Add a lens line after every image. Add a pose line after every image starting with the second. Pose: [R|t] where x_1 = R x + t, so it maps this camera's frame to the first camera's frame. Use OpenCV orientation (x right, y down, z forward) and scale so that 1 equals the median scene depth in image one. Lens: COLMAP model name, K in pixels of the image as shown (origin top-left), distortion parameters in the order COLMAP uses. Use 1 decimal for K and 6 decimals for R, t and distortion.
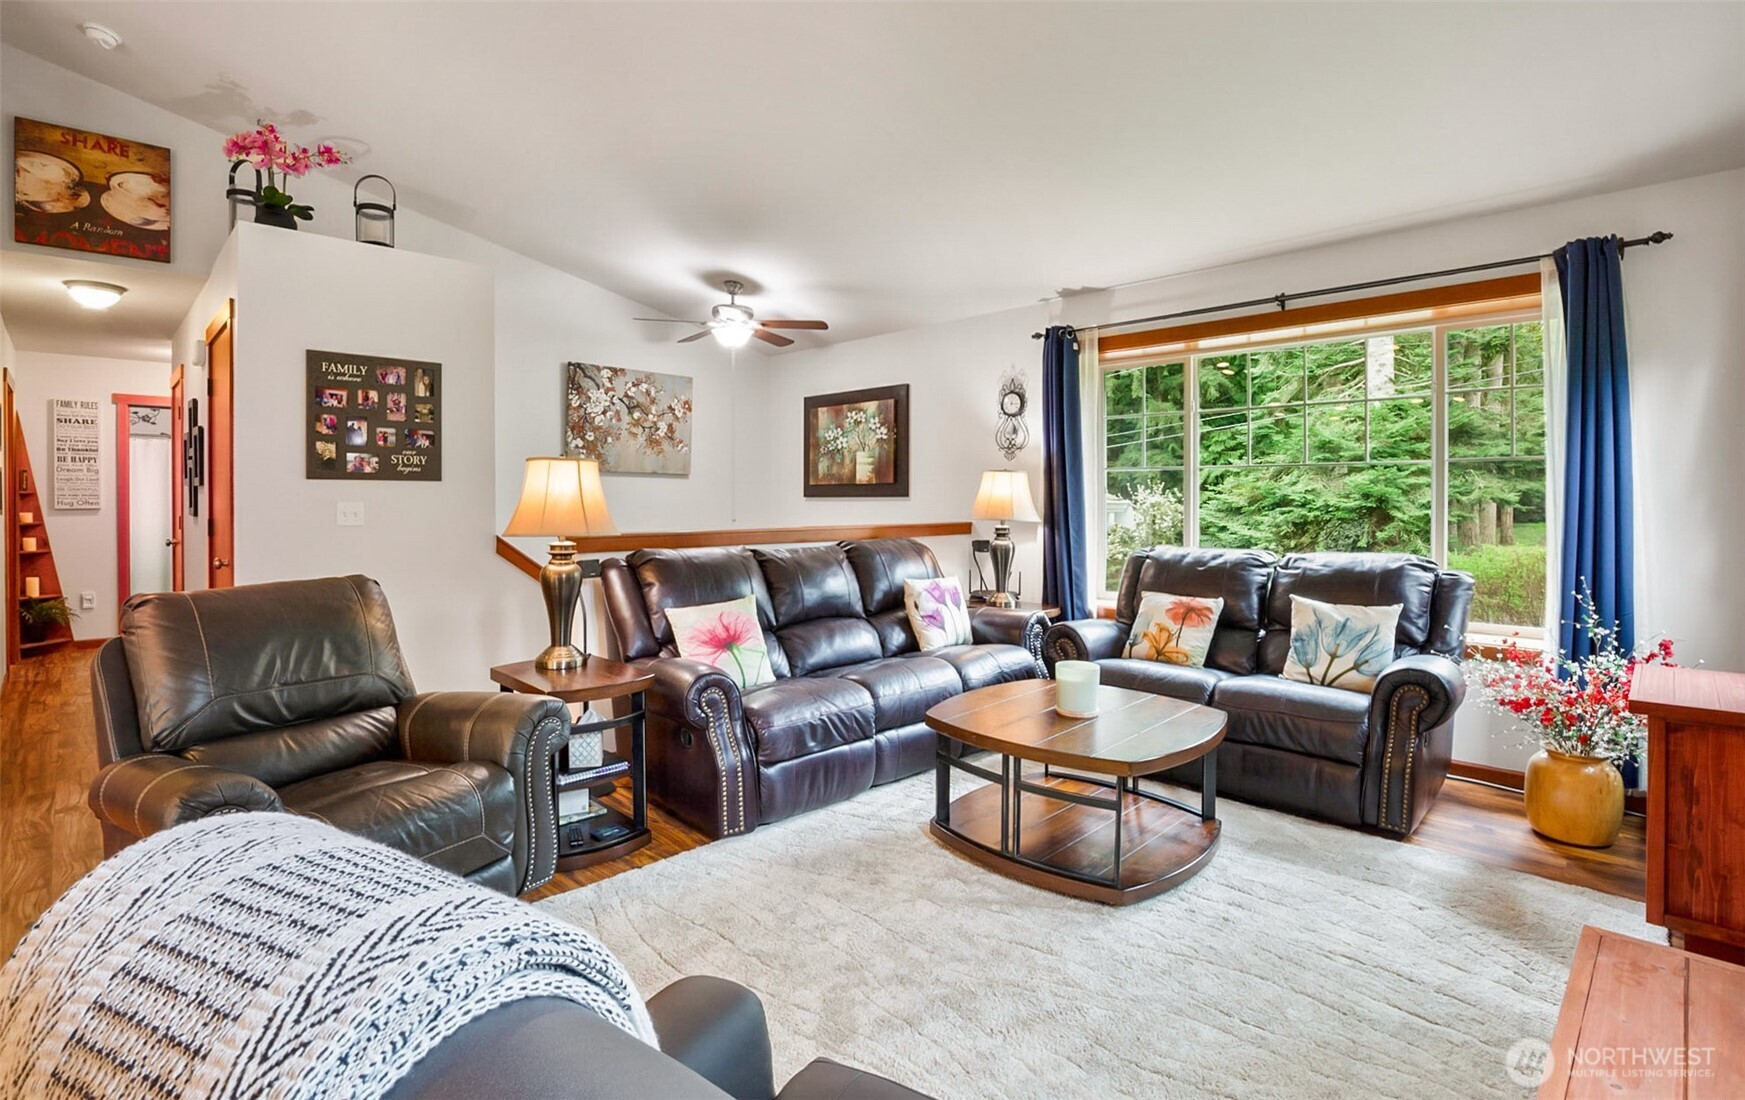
lens RADIAL K [[817.8, 0, 832.0], [0, 817.8, 503.5], [0, 0, 1]] dist [-0.003015, -0.000172]
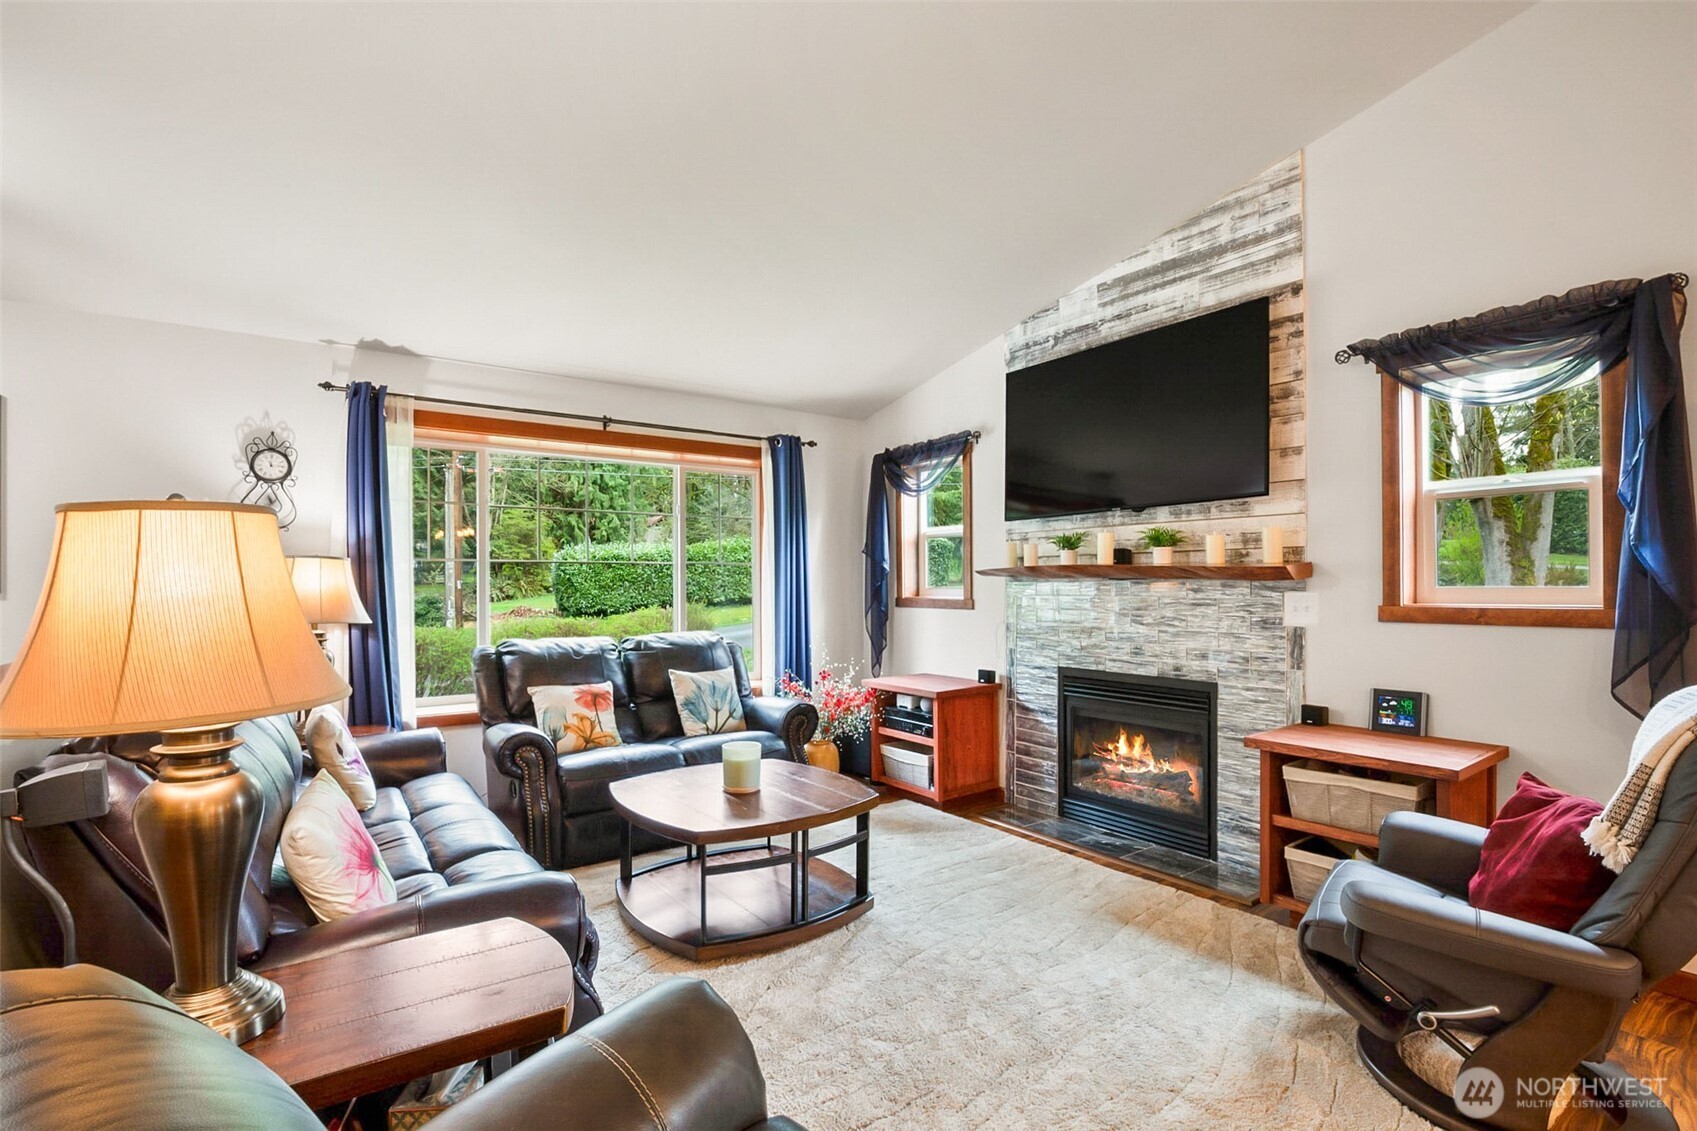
lens RADIAL K [[796.0, 0, 847.2], [0, 796.0, 581.5], [0, 0, 1]] dist [-0.002444, 0.000042]
pose [[0.157323, 0.000733, 0.987547, -0.520363], [0.009942, 0.999948, -0.002326, -0.014250], [-0.987497, 0.010184, 0.157307, 0.483946]]
